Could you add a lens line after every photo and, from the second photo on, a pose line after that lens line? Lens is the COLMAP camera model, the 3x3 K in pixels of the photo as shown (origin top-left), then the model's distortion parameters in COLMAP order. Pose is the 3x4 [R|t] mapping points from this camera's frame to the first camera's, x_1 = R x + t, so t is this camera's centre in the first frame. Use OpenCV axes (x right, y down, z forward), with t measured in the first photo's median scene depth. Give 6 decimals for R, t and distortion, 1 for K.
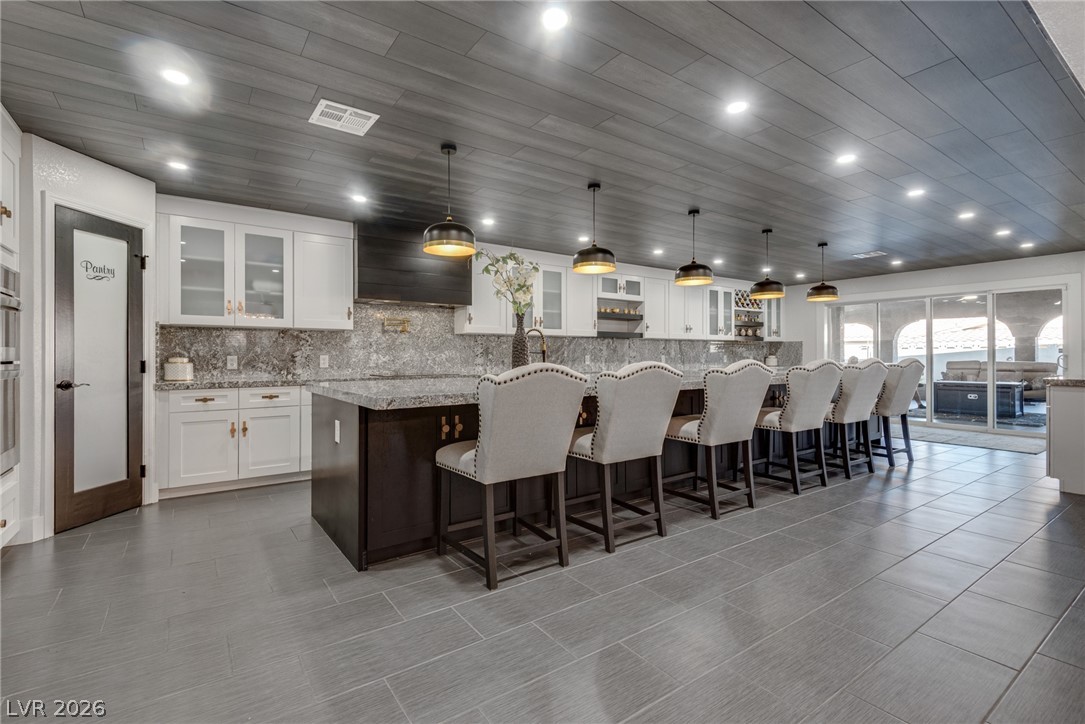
lens RADIAL K [[495.1, 0, 534.5], [0, 495.1, 358.7], [0, 0, 1]] dist [0.023605, -0.014705]
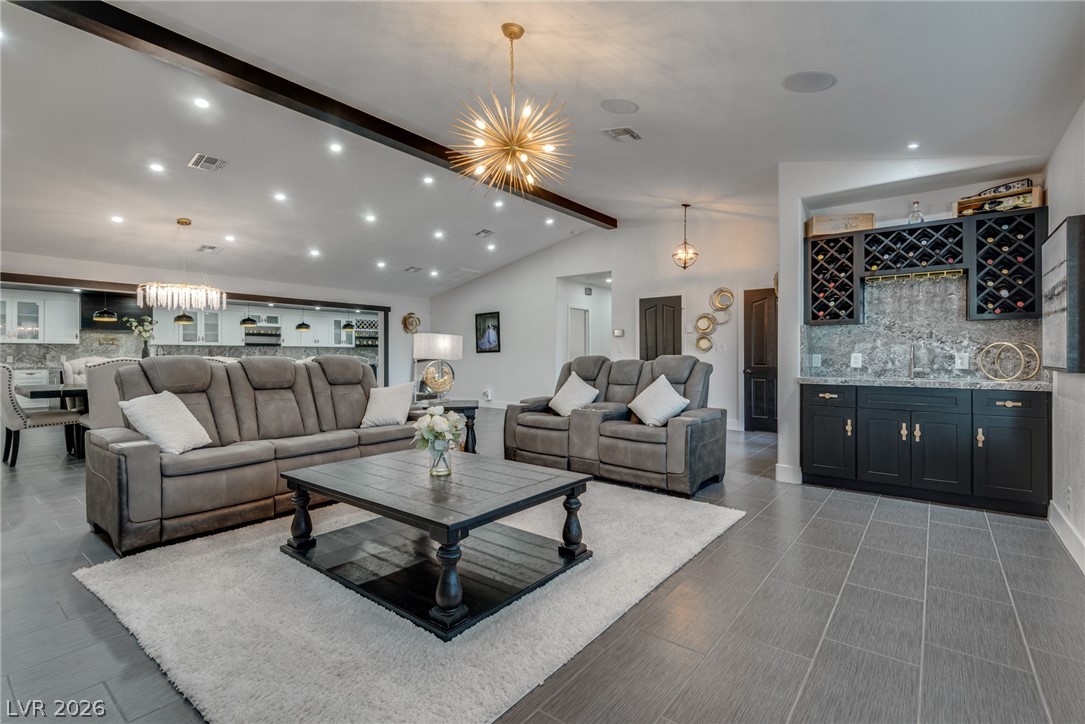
lens RADIAL K [[495.1, 0, 534.5], [0, 495.1, 358.7], [0, 0, 1]] dist [0.023605, -0.014705]
pose [[0.960595, -0.003053, 0.277934, 0.865270], [0.002345, 0.999993, 0.002882, 0.003333], [-0.277941, -0.002116, 0.960596, -1.516570]]
